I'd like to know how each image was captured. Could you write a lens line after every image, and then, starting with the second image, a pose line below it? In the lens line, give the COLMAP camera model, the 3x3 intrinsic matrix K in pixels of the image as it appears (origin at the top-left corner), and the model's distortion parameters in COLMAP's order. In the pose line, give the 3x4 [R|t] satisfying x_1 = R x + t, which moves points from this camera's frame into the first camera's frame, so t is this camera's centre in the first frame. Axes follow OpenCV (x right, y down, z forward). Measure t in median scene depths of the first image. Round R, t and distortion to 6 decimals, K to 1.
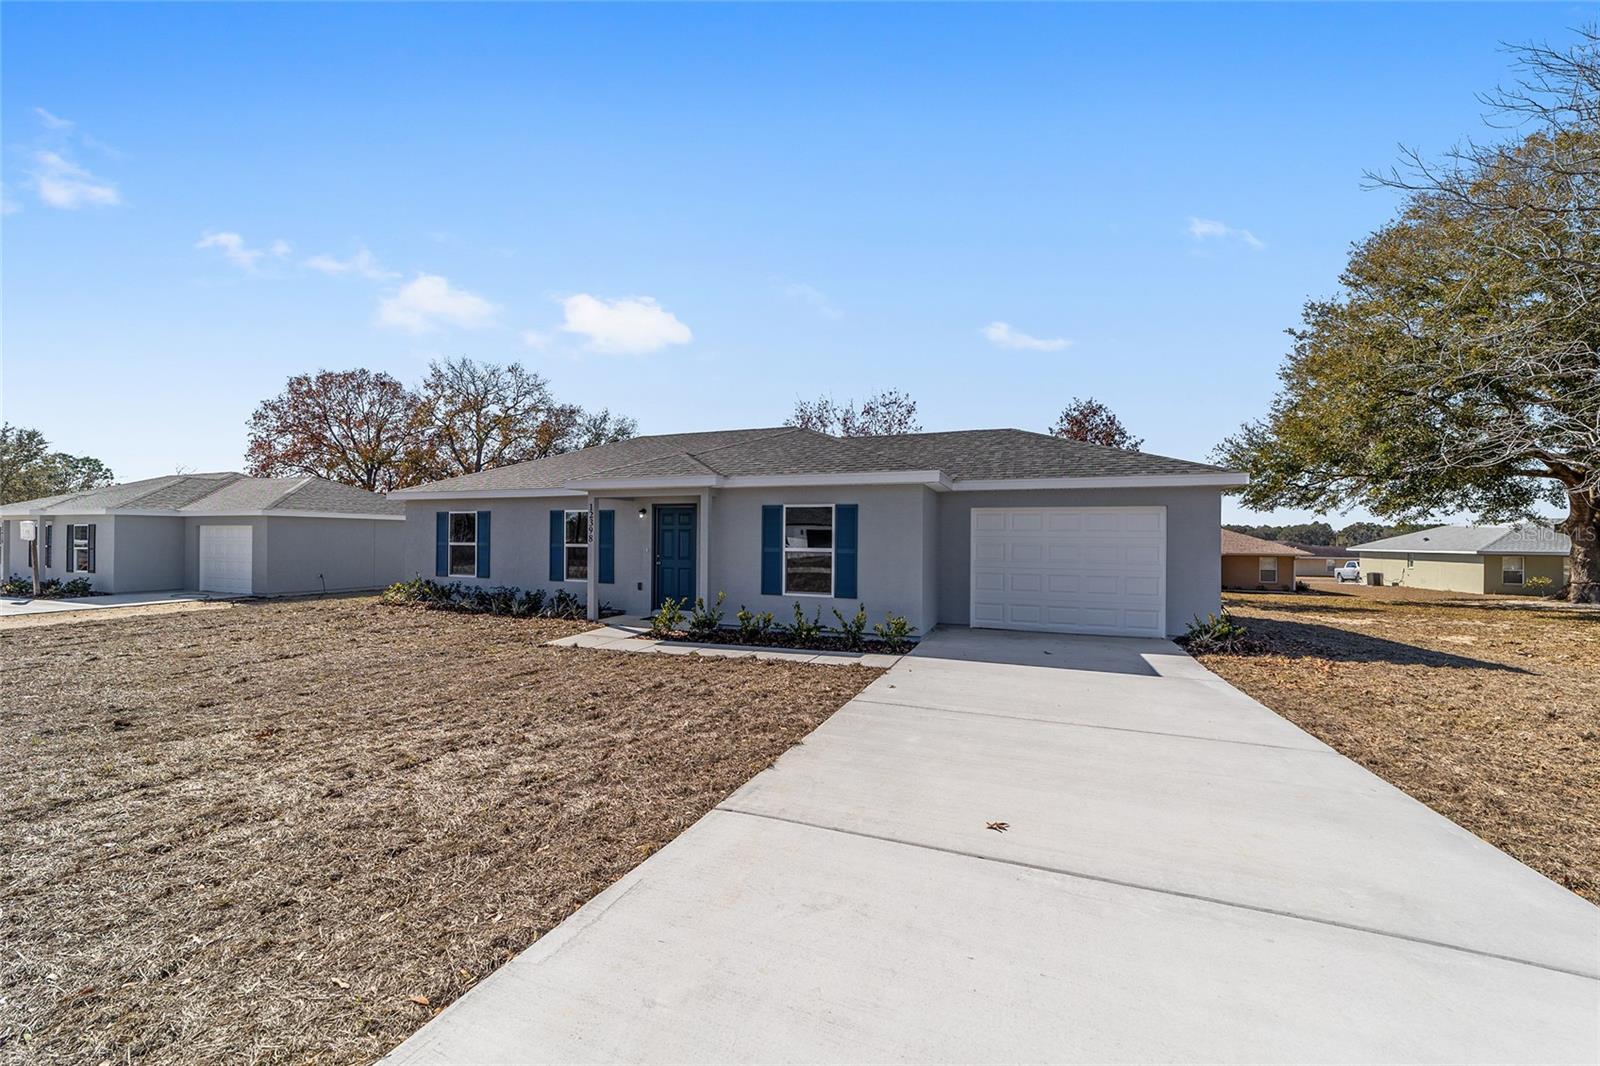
lens RADIAL K [[614.2, 0, 792.2], [0, 614.2, 532.2], [0, 0, 1]] dist [-0.019652, 0.009505]
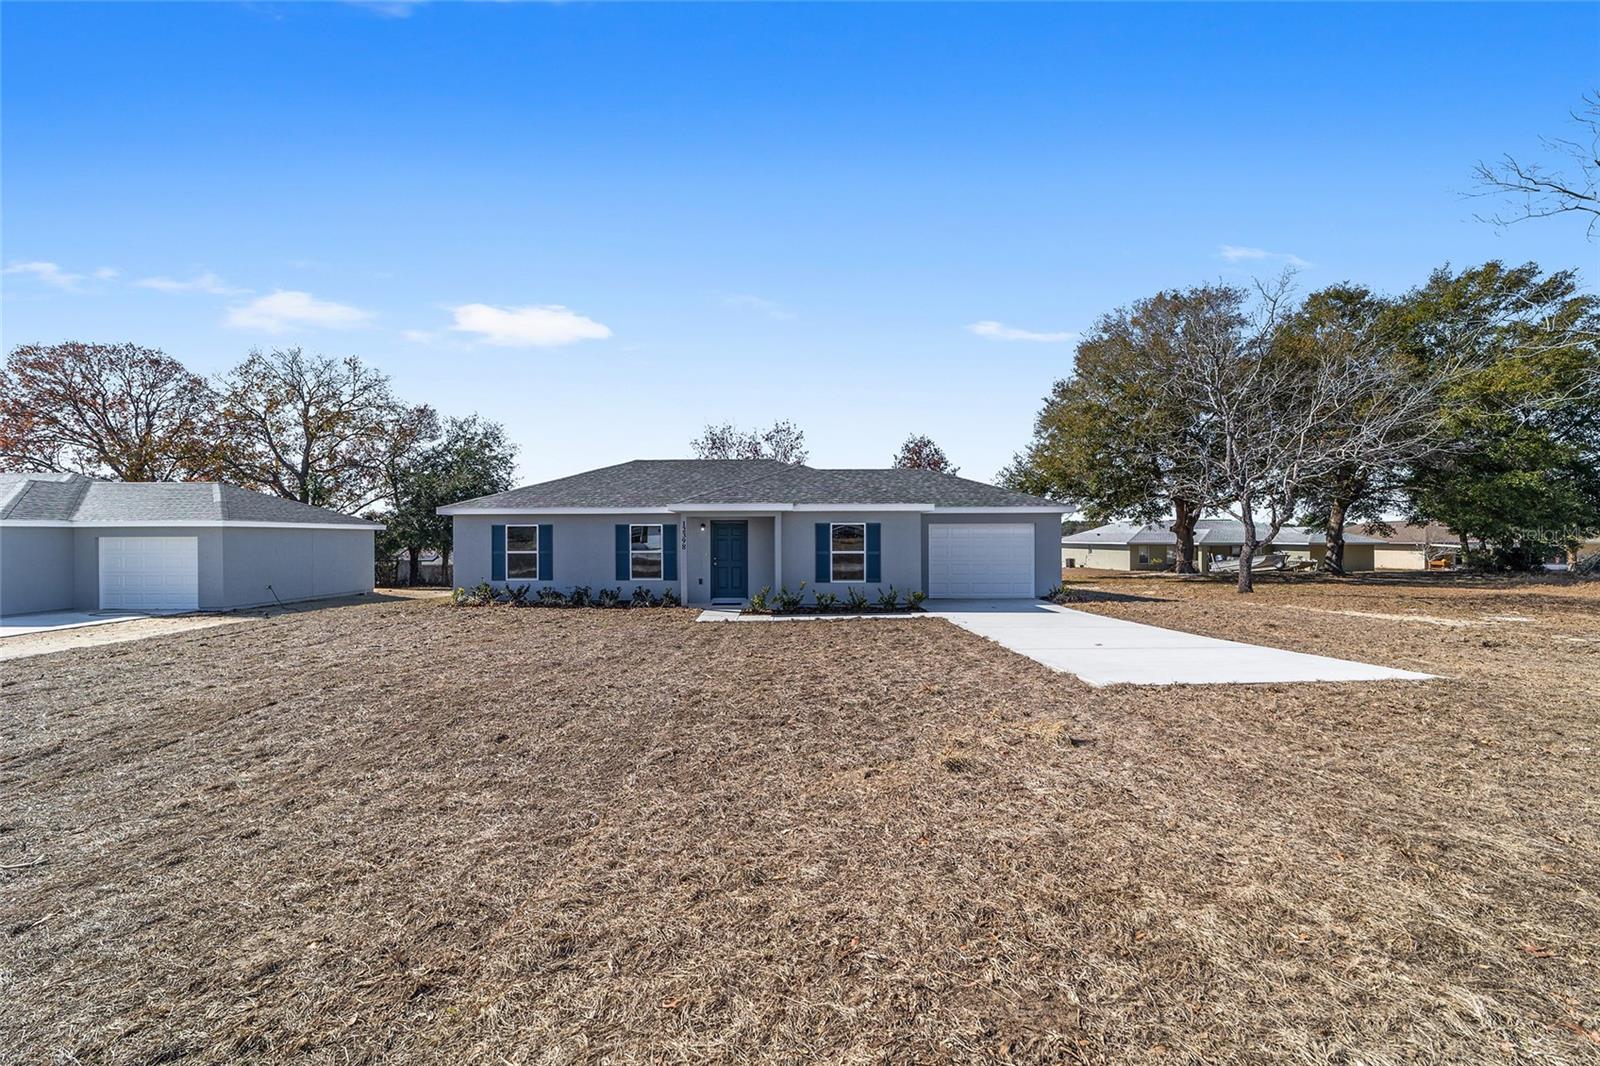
lens RADIAL K [[614.2, 0, 792.2], [0, 614.2, 532.2], [0, 0, 1]] dist [-0.019652, 0.009505]
pose [[0.934450, -0.009367, 0.355970, -0.327991], [0.007919, 0.999953, 0.005525, -0.015859], [-0.356005, -0.002344, 0.934481, -0.204530]]
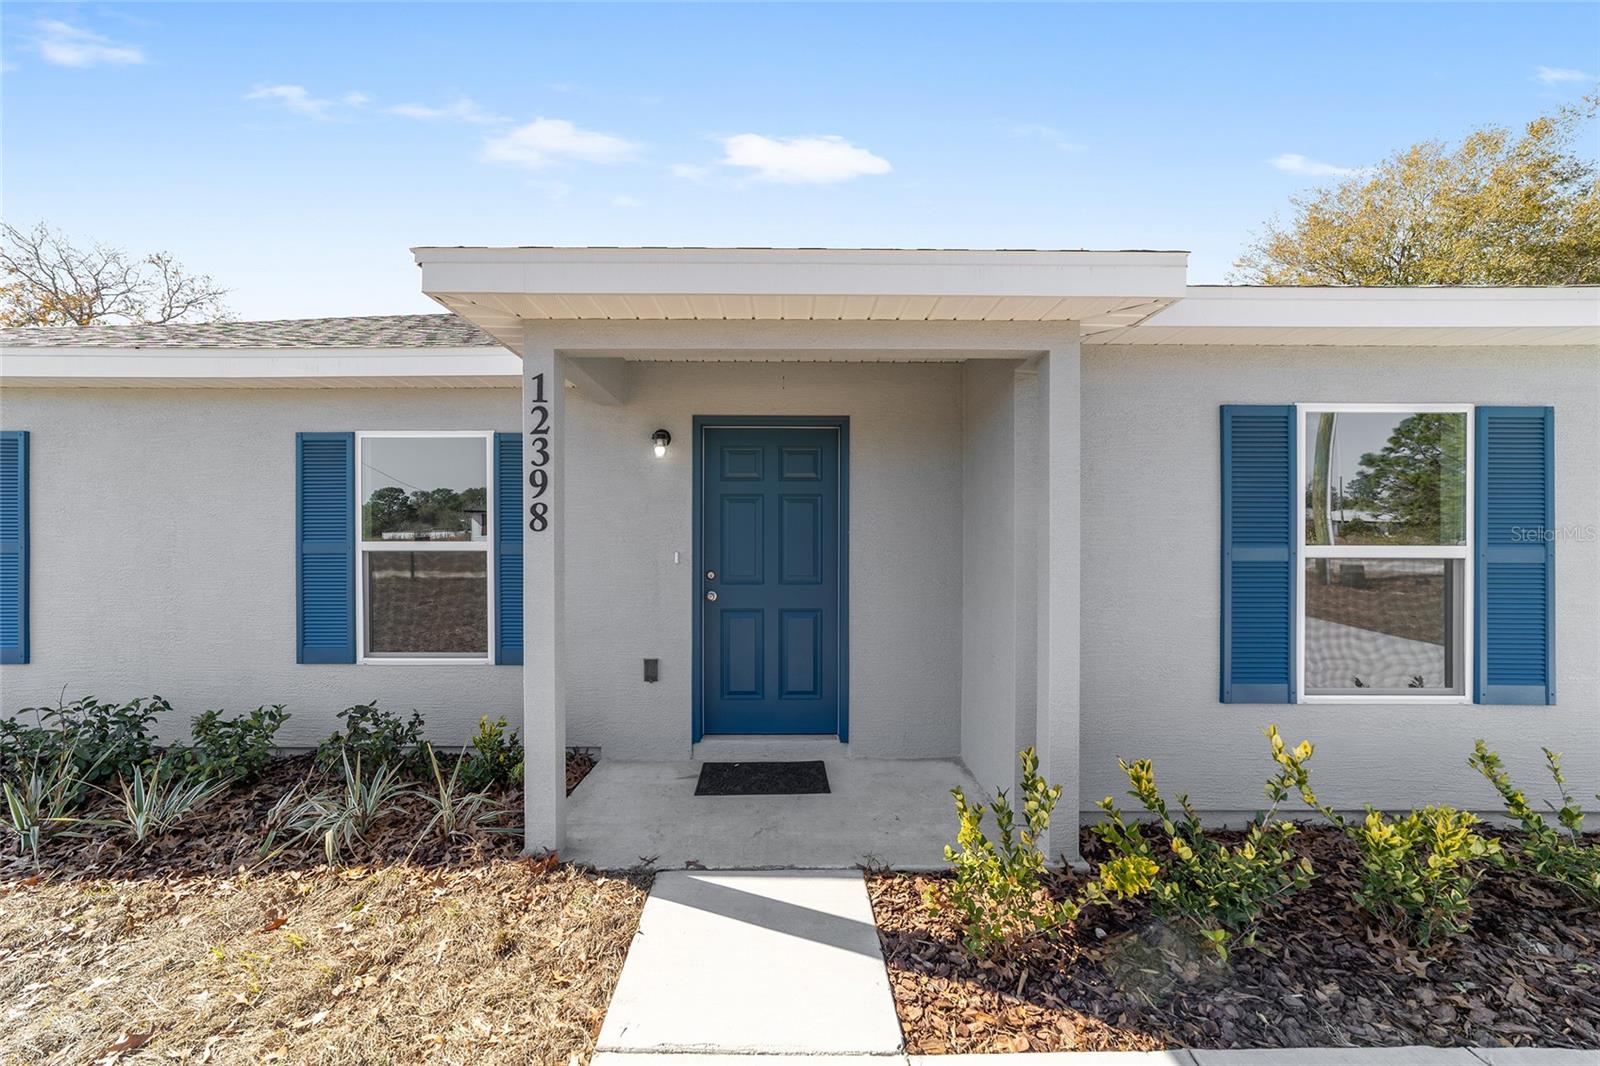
lens RADIAL K [[614.2, 0, 792.2], [0, 614.2, 532.2], [0, 0, 1]] dist [-0.019652, 0.009505]
pose [[0.931818, -0.004489, 0.362898, -0.179634], [0.002991, 0.999985, 0.004691, 0.008455], [-0.362914, -0.003285, 0.931817, 0.407740]]
